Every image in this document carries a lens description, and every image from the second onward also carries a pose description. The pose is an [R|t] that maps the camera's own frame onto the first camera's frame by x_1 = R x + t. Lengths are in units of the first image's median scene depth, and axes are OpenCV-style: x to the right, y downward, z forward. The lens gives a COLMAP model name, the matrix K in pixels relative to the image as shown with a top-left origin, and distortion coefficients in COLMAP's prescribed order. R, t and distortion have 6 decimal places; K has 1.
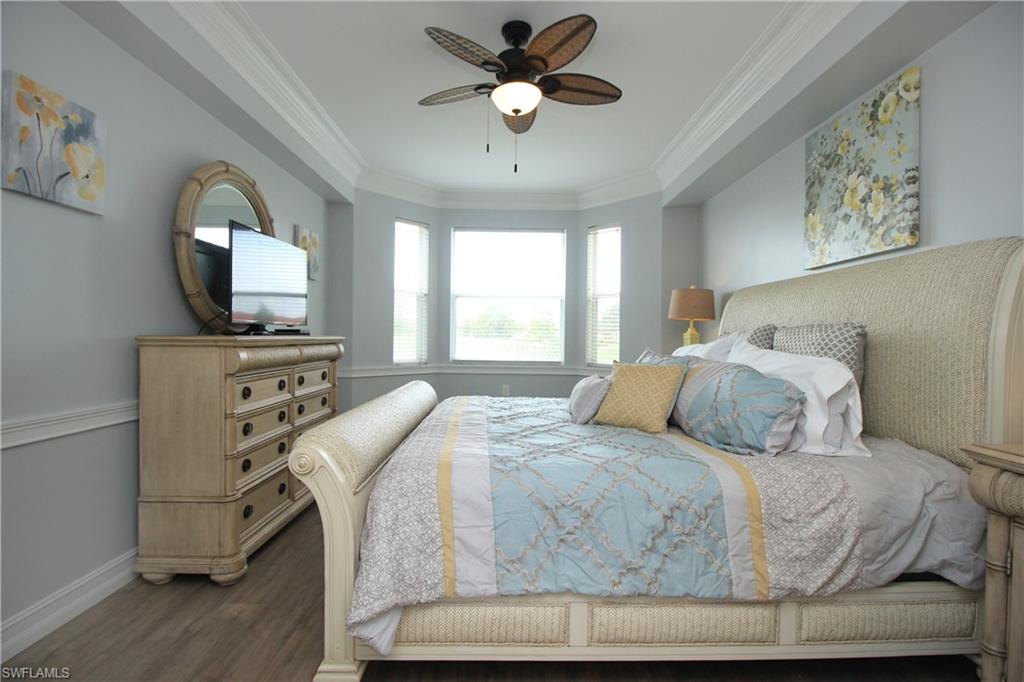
lens RADIAL K [[477.1, 0, 512.0], [0, 477.1, 341.0], [0, 0, 1]] dist [-0.001224, -0.015279]
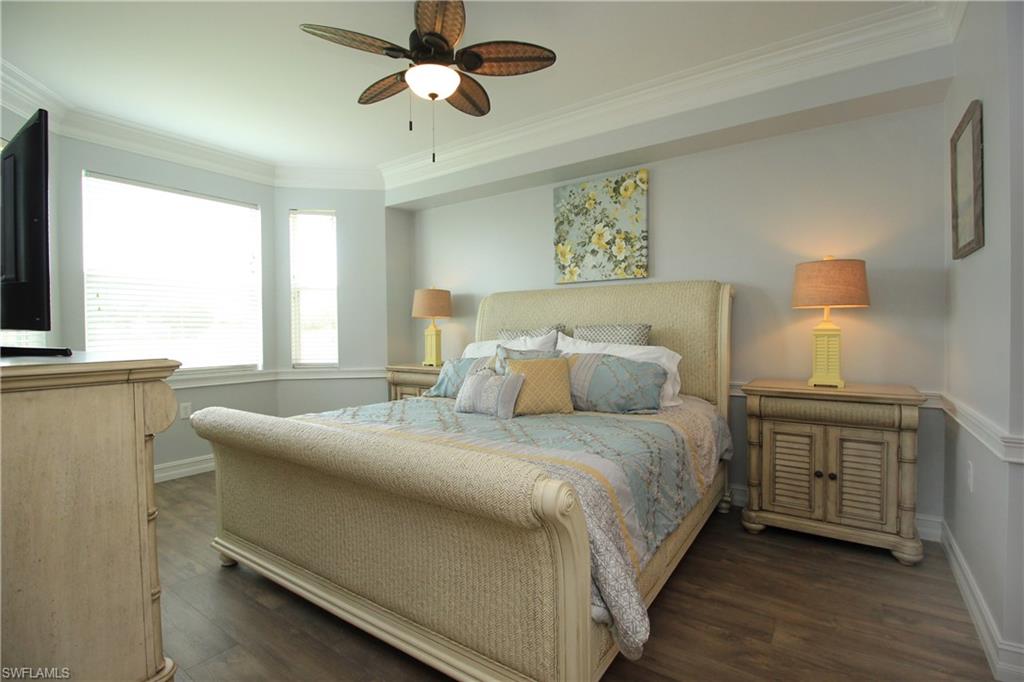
lens RADIAL K [[477.1, 0, 512.0], [0, 477.1, 341.0], [0, 0, 1]] dist [-0.001224, -0.015279]
pose [[0.573250, -0.037166, 0.818537, -0.719128], [0.021473, 0.999309, 0.030336, -0.032912], [-0.819099, 0.000187, 0.573652, 0.365499]]
